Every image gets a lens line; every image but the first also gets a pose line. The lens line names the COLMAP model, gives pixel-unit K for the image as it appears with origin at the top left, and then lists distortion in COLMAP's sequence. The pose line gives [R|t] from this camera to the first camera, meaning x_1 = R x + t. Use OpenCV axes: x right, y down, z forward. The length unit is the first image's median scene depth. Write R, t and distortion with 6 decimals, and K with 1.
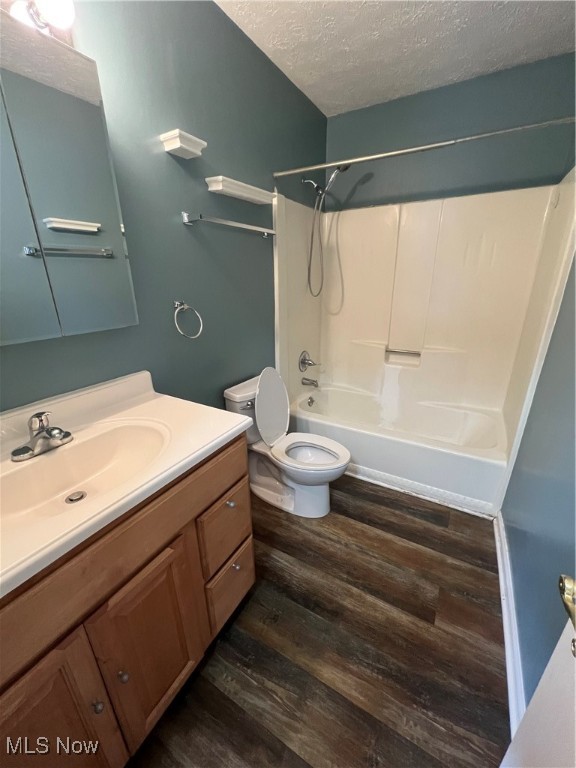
lens RADIAL K [[308.2, 0, 287.1], [0, 308.2, 386.2], [0, 0, 1]] dist [0.000698, 0.000086]
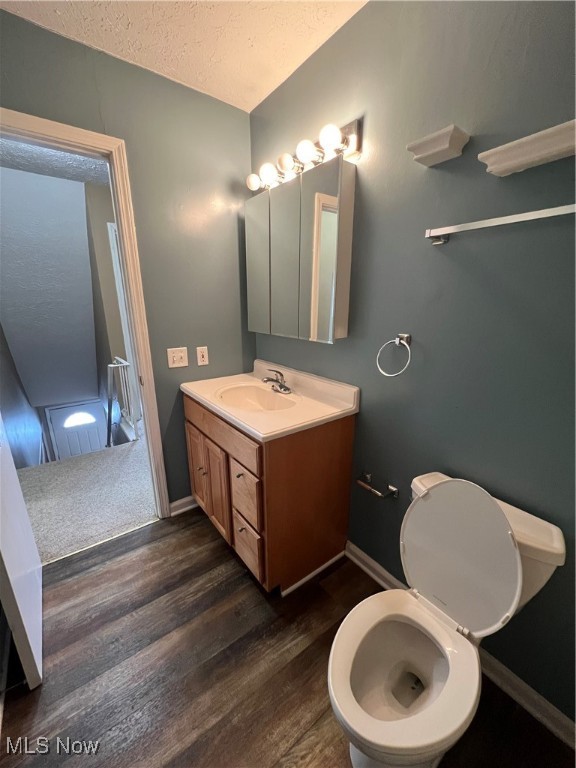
lens RADIAL K [[308.2, 0, 285.7], [0, 308.2, 386.6], [0, 0, 1]] dist [0.000698, 0.000086]
pose [[-0.389505, 0.255076, -0.884998, 0.710781], [-0.310418, 0.868308, 0.386887, -0.452732], [0.867137, 0.425414, -0.259030, 1.180386]]
